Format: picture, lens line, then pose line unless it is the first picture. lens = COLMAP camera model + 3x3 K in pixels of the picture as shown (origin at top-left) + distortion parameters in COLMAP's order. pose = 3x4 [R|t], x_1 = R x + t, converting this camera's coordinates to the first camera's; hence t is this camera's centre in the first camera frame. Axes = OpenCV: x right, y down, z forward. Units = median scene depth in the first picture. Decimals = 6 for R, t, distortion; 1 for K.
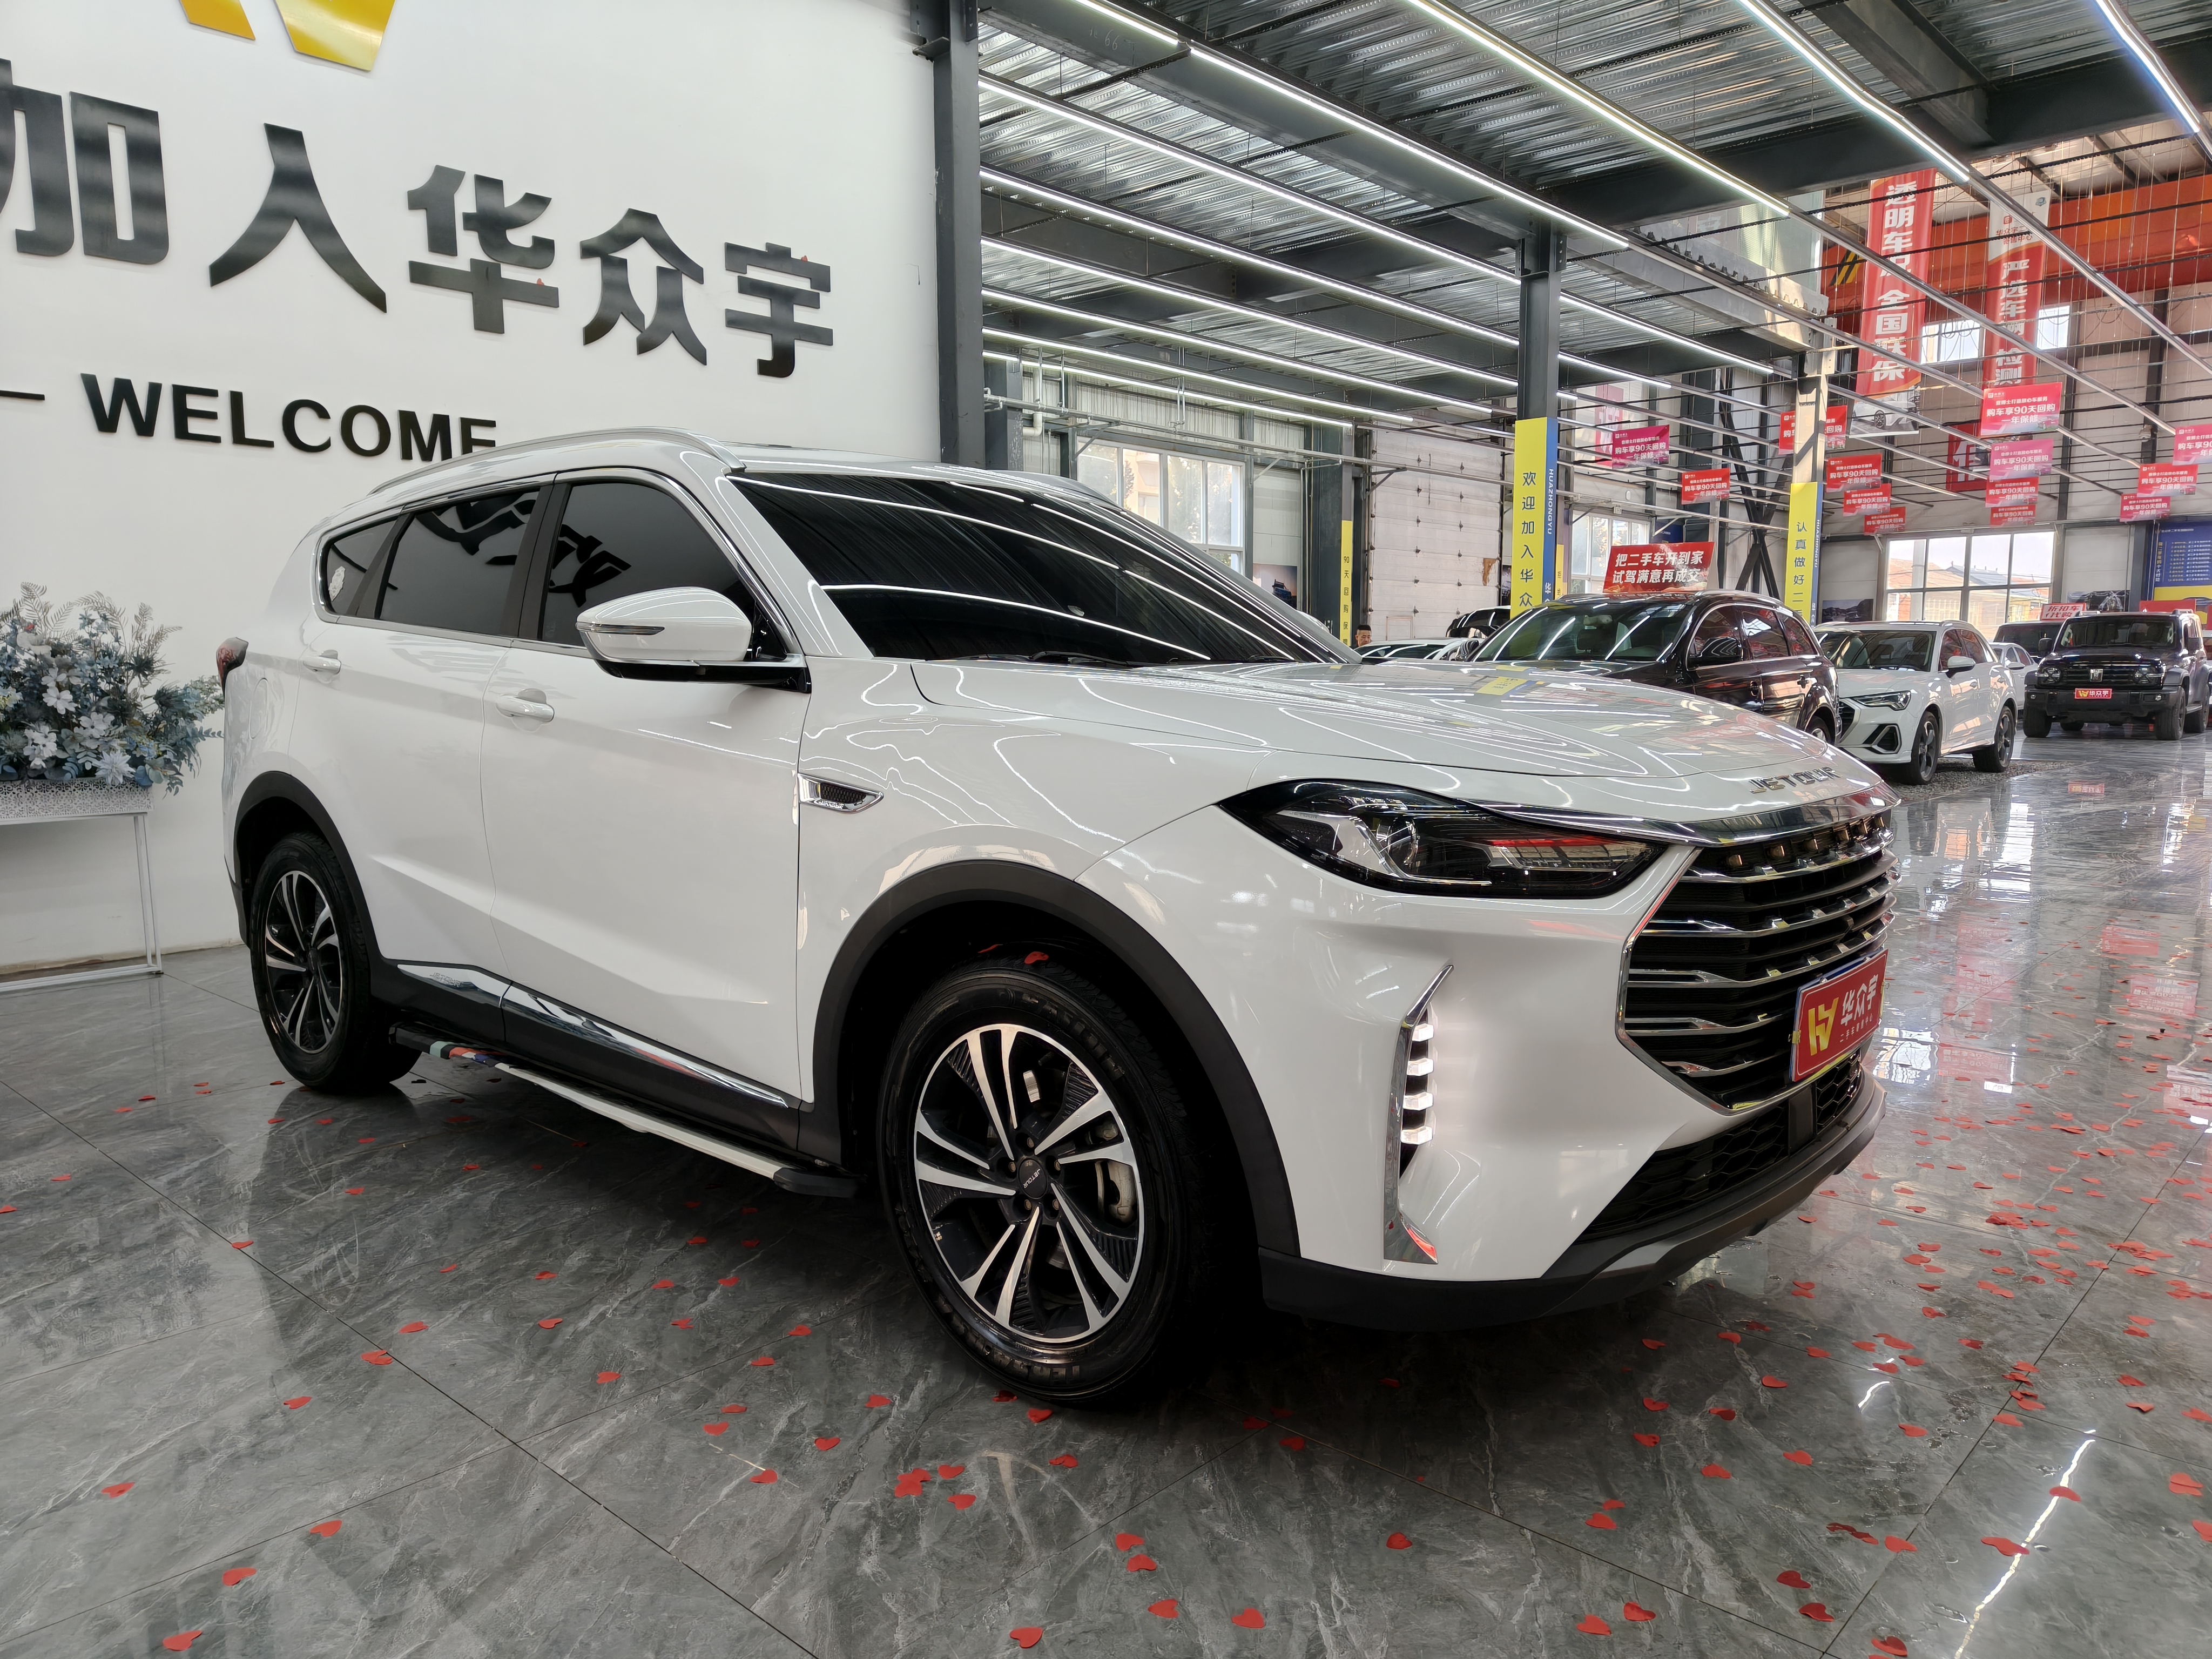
lens RADIAL K [[1530.5, 0, 1107.8], [0, 1530.5, 847.6], [0, 0, 1]] dist [0.016470, -0.006753]
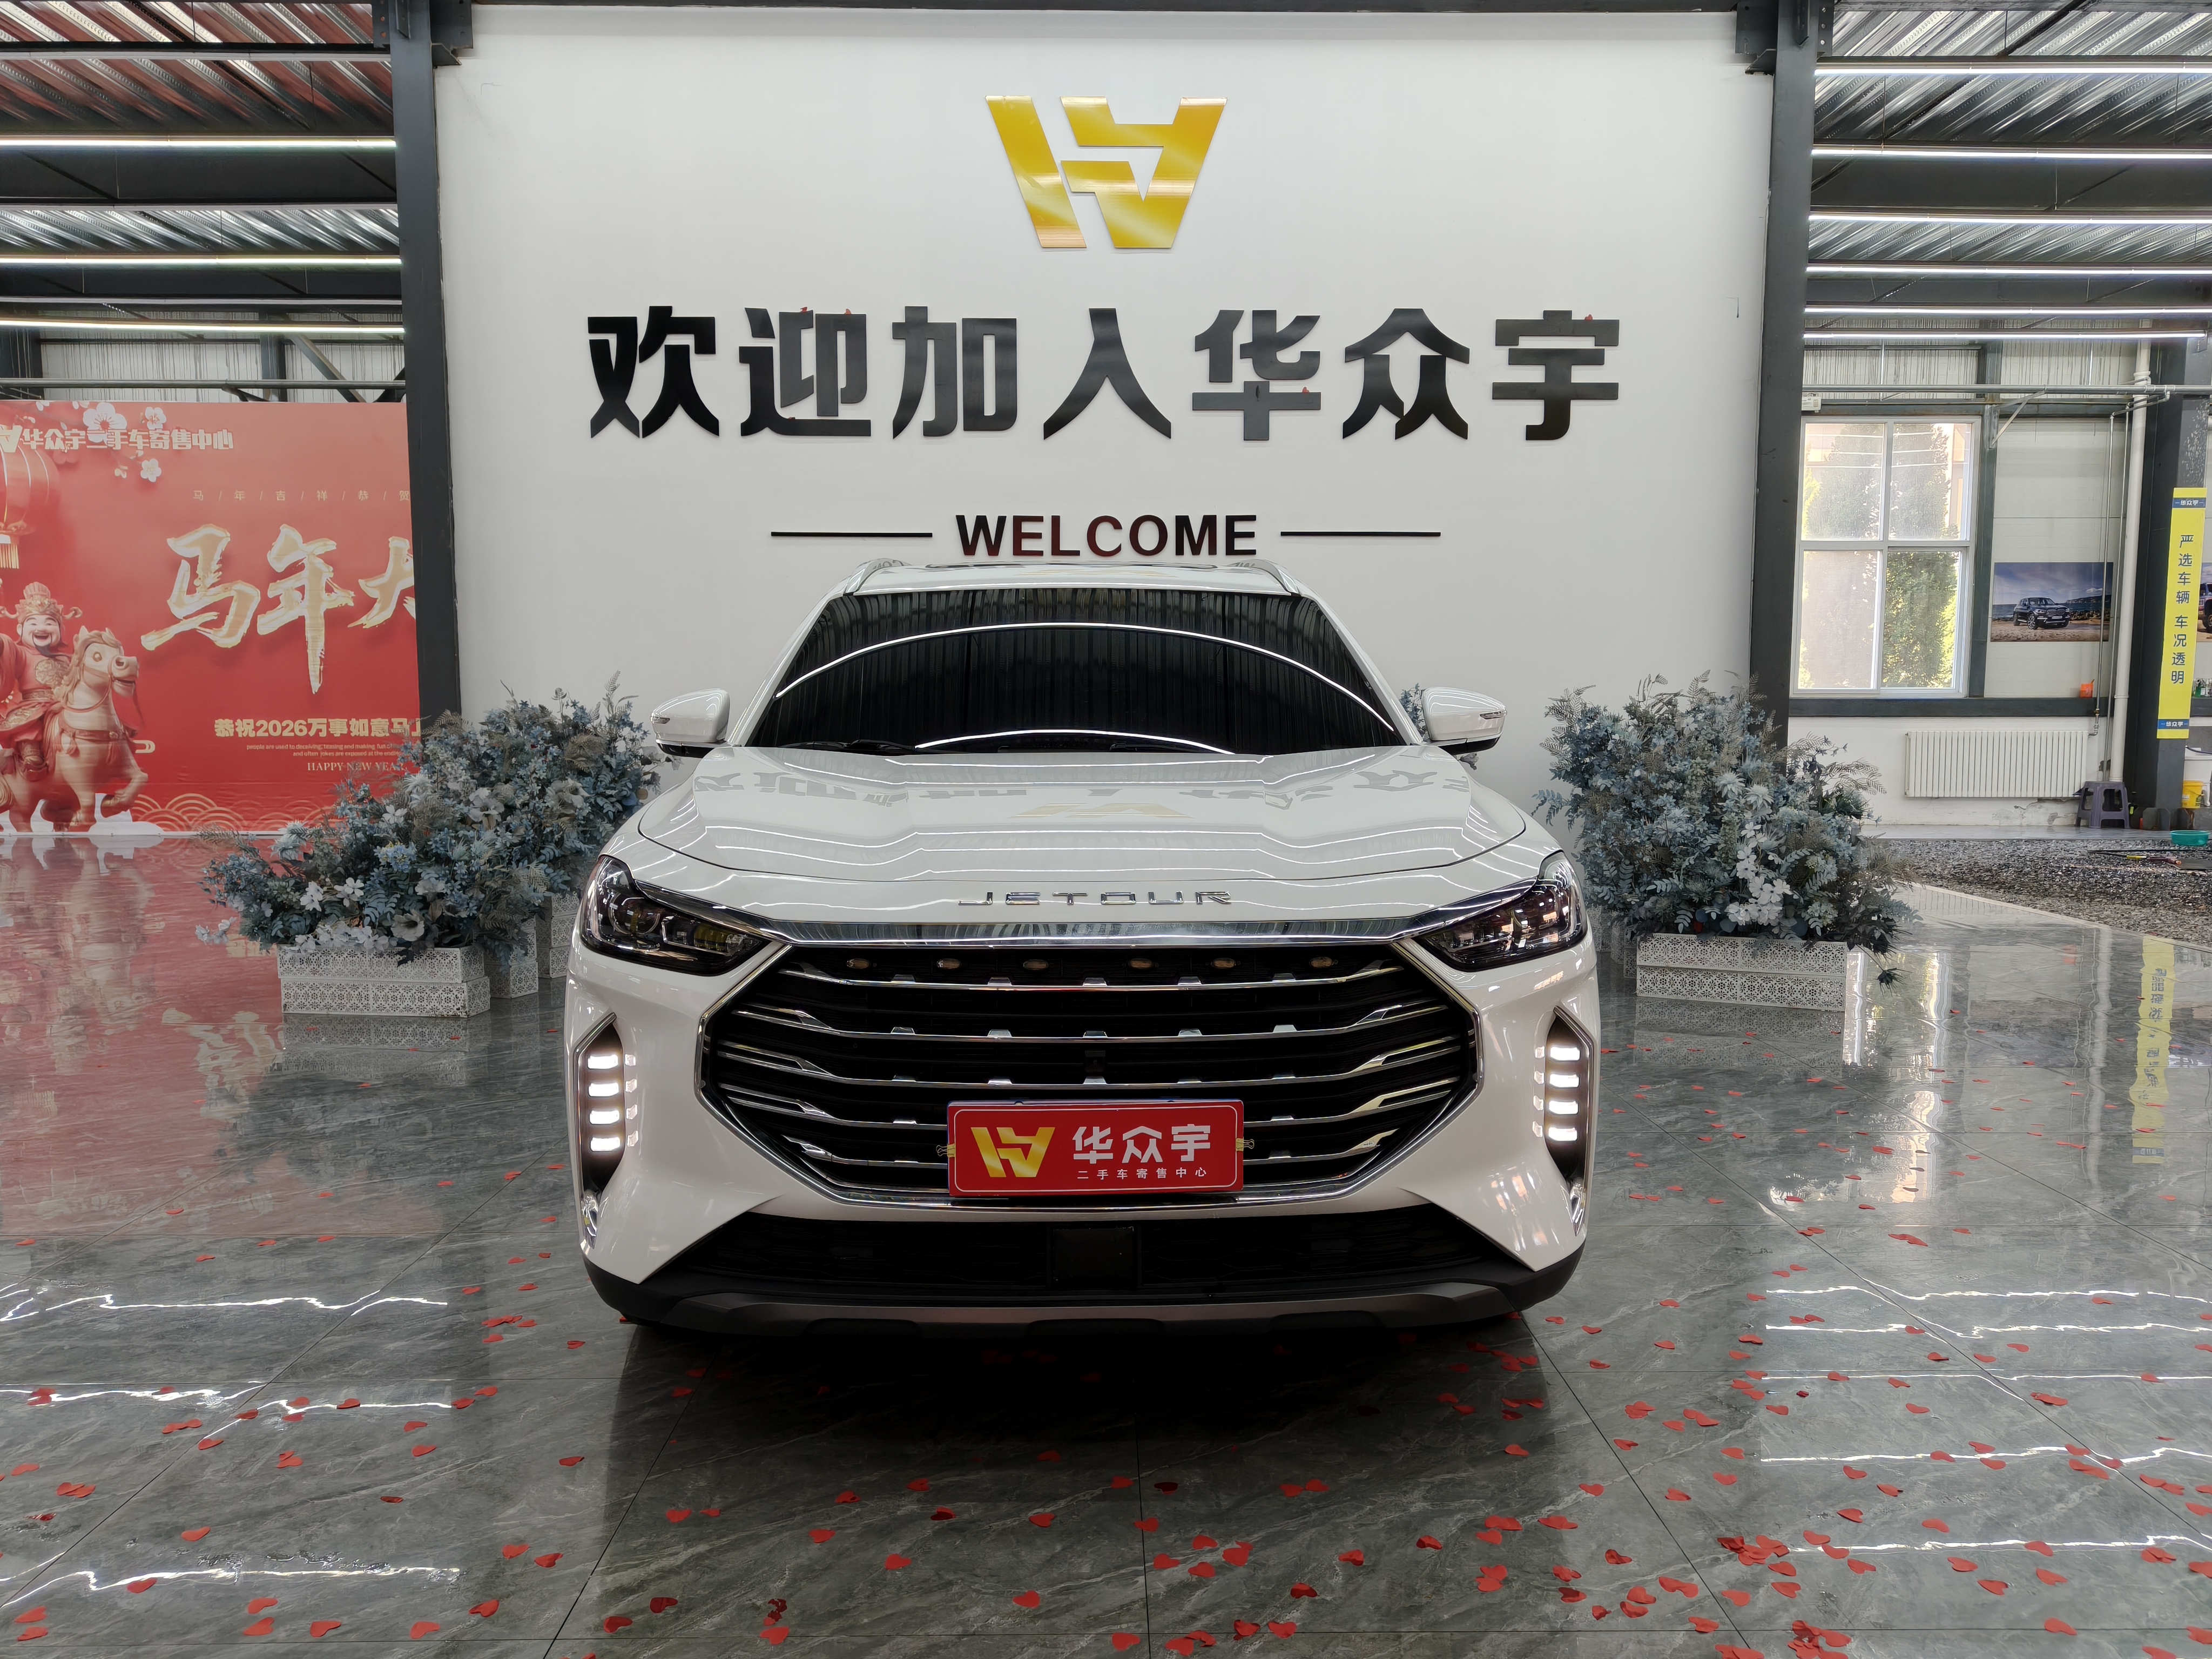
lens RADIAL K [[1530.5, 0, 1110.0], [0, 1530.5, 850.2], [0, 0, 1]] dist [0.016470, -0.006753]
pose [[0.690007, 0.074589, -0.719950, 0.377472], [-0.090363, 0.995771, 0.016560, -0.030118], [0.718140, 0.053631, 0.693829, 0.114413]]
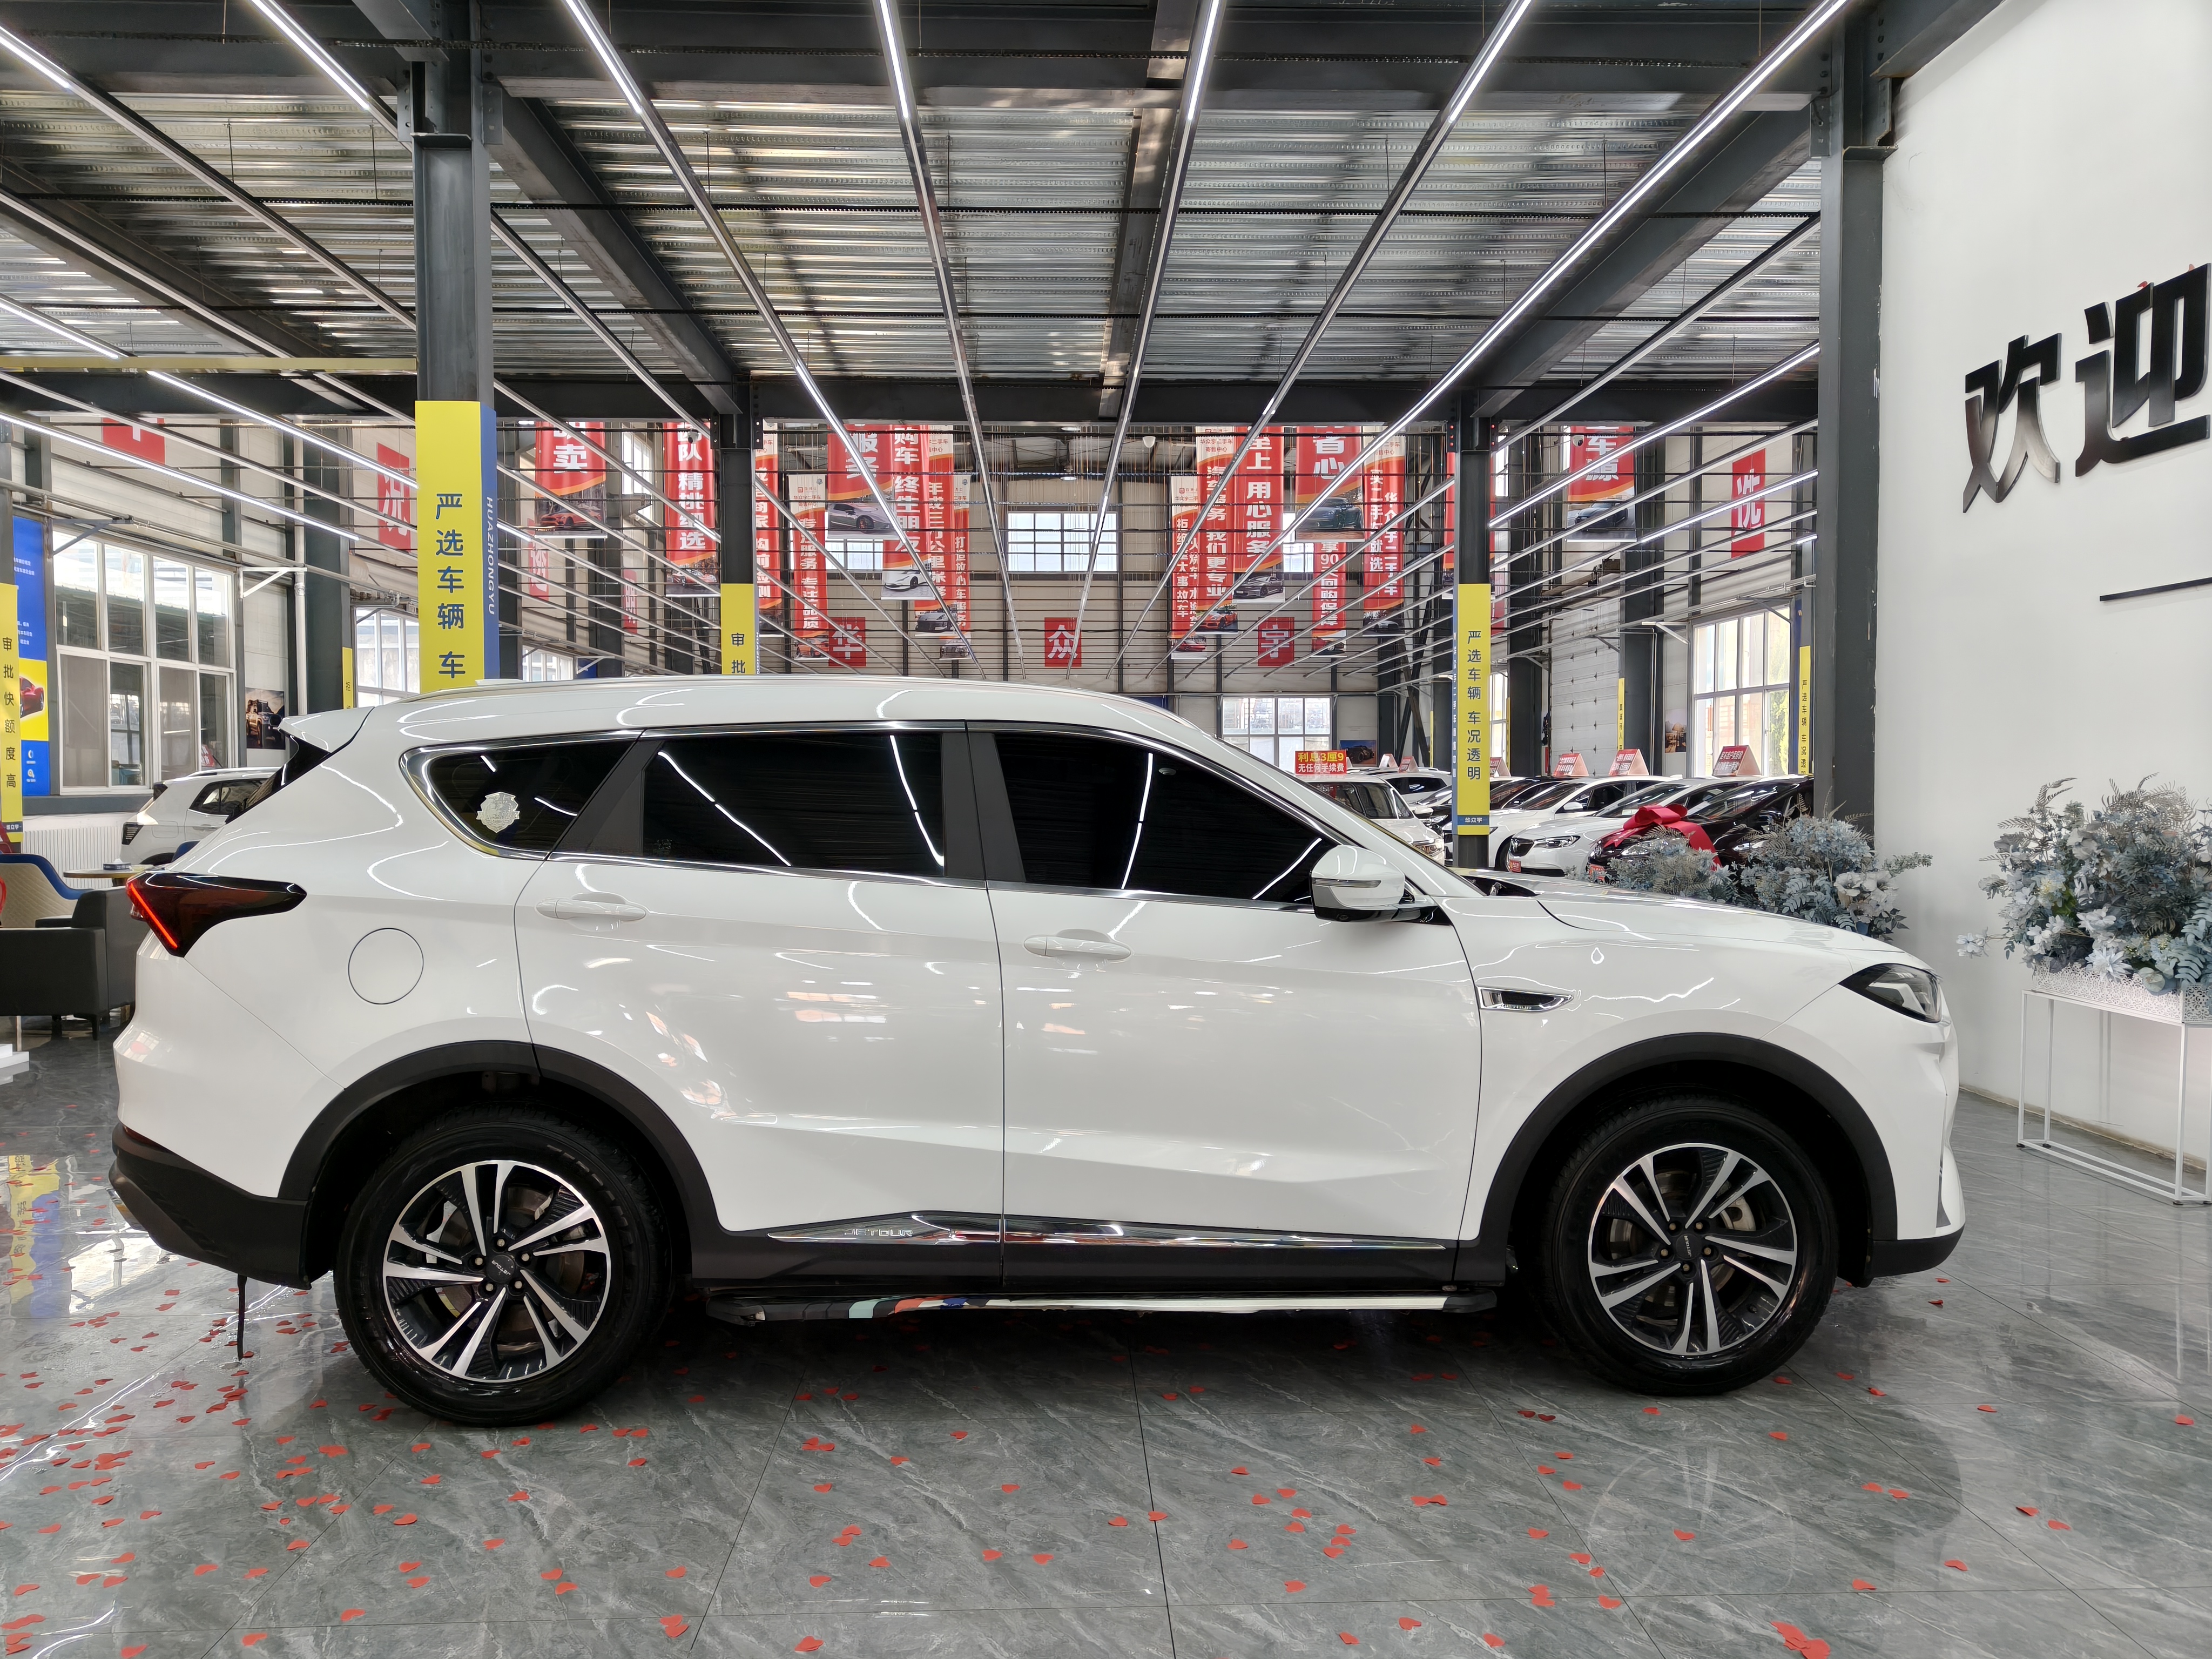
lens RADIAL K [[1530.5, 0, 1100.1], [0, 1530.5, 825.8], [0, 0, 1]] dist [0.016470, -0.006753]
pose [[-0.703842, 0.030048, -0.709720, 0.364641], [-0.077063, 0.989978, 0.118338, -0.155165], [0.706164, 0.137985, -0.694473, 0.926281]]
